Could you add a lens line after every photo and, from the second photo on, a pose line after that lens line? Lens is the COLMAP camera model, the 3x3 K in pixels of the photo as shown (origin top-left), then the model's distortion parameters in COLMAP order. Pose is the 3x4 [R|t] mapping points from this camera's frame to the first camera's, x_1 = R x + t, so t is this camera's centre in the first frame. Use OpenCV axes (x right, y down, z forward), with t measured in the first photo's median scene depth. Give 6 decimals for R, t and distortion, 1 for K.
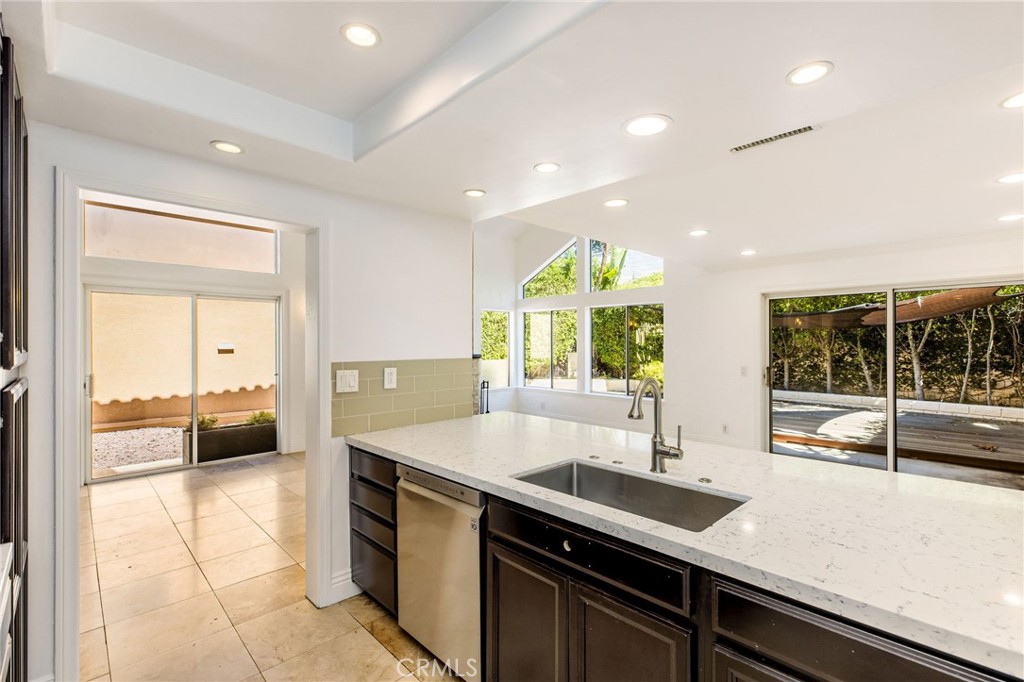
lens RADIAL K [[463.8, 0, 512.2], [0, 463.8, 342.6], [0, 0, 1]] dist [0.000374, -0.000008]
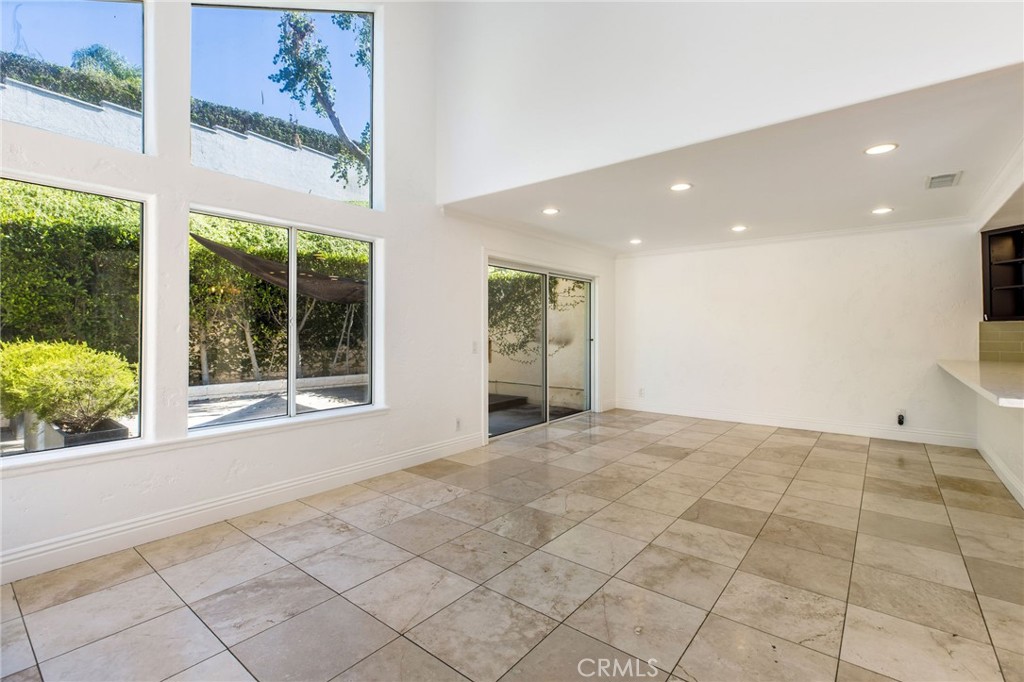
lens RADIAL K [[463.8, 0, 512.3], [0, 463.8, 333.3], [0, 0, 1]] dist [0.000374, -0.000008]
pose [[-0.126991, -0.006870, 0.991880, -0.195374], [-0.001629, 0.999976, 0.006718, 0.018369], [-0.991902, -0.000763, -0.127000, 0.677475]]
